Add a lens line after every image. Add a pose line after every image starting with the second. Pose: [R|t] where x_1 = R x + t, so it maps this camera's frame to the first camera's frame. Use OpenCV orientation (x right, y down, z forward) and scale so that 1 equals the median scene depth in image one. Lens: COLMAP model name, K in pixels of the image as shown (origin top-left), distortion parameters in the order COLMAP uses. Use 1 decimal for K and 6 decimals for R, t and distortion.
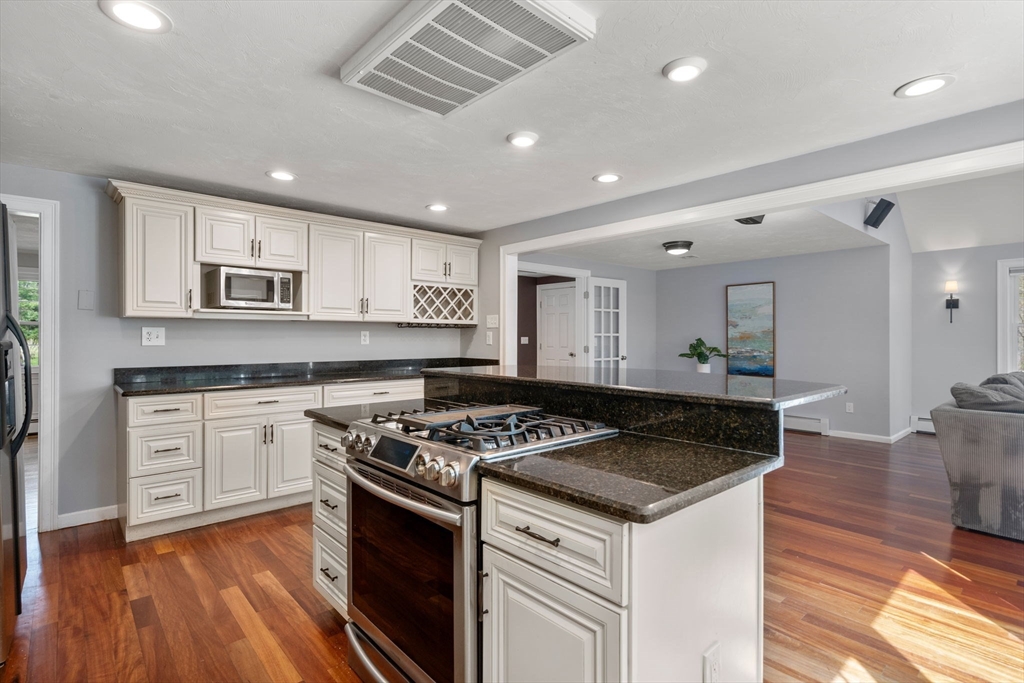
lens RADIAL K [[502.5, 0, 506.0], [0, 502.5, 331.3], [0, 0, 1]] dist [0.002727, 0.001197]
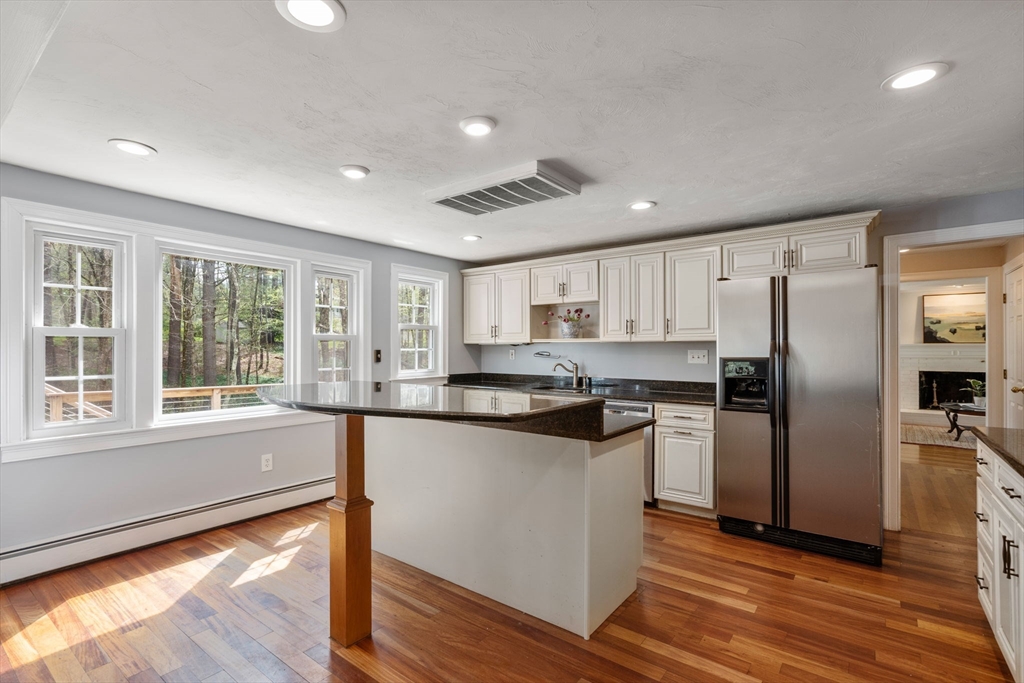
lens RADIAL K [[479.1, 0, 502.5], [0, 479.1, 345.9], [0, 0, 1]] dist [-0.001685, -0.000279]
pose [[-0.982010, -0.004199, -0.188782, 0.090535], [-0.000852, 0.999841, -0.017806, 0.003469], [0.188827, -0.017325, -0.981858, 1.085998]]
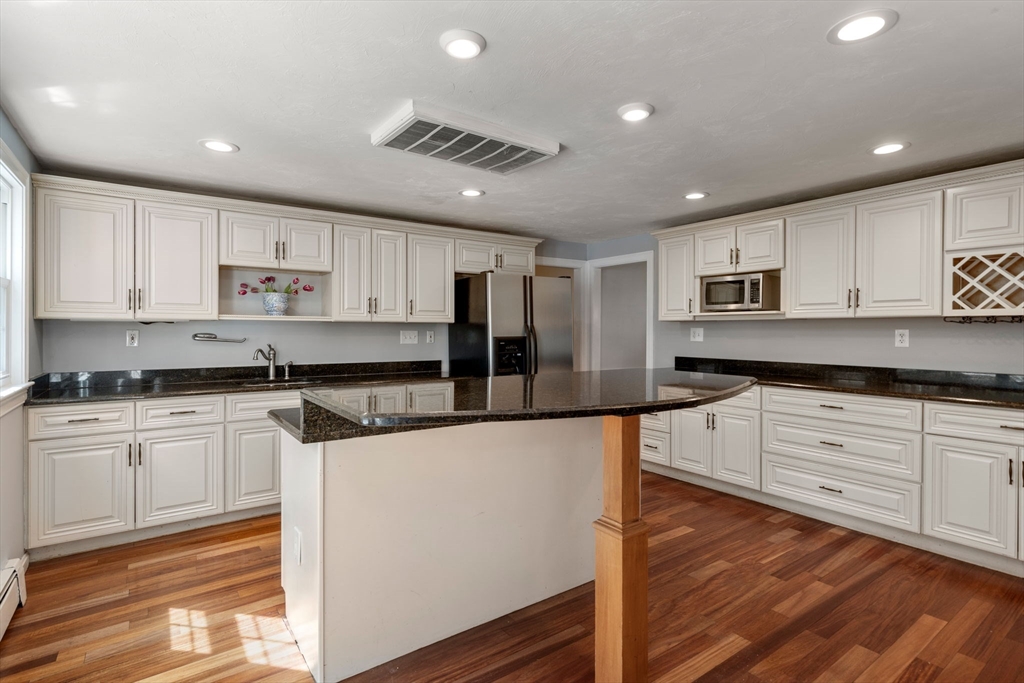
lens RADIAL K [[502.5, 0, 507.3], [0, 502.5, 334.1], [0, 0, 1]] dist [0.002727, 0.001197]
pose [[-0.101001, 0.005677, -0.994870, 0.561293], [0.007857, 0.999957, 0.004908, -0.001895], [0.994855, -0.007321, -0.101041, 0.523654]]
